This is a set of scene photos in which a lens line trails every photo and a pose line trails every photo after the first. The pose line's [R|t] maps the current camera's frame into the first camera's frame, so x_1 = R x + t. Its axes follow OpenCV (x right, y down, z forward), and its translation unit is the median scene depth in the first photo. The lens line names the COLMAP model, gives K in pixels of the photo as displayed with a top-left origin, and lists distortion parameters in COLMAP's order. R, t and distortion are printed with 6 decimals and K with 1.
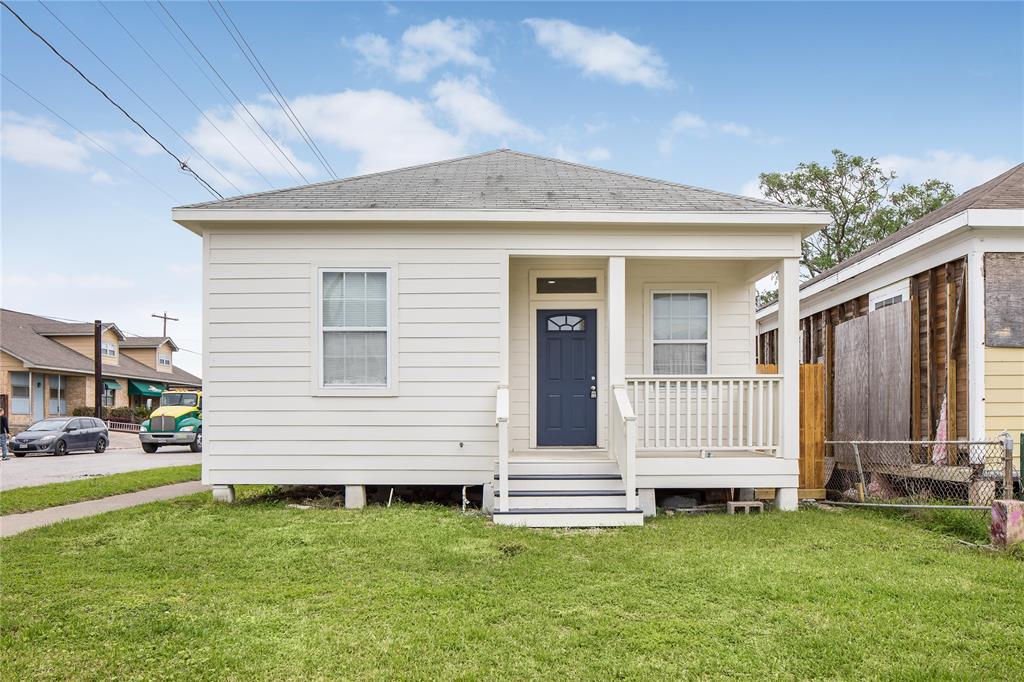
lens RADIAL K [[702.5, 0, 511.9], [0, 702.5, 345.3], [0, 0, 1]] dist [-0.020076, 0.015631]
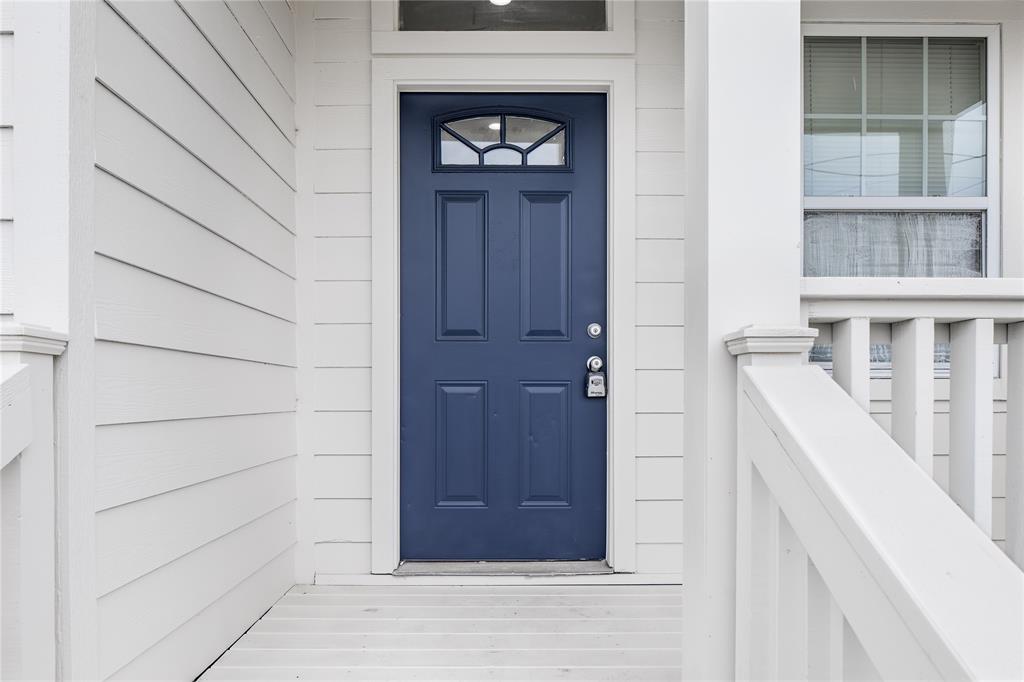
lens RADIAL K [[702.5, 0, 511.9], [0, 702.5, 338.3], [0, 0, 1]] dist [-0.020076, 0.015631]
pose [[0.999830, 0.003266, 0.018152, 0.076168], [-0.003533, 0.999886, 0.014714, 0.046254], [-0.018102, -0.014776, 0.999727, 0.708705]]
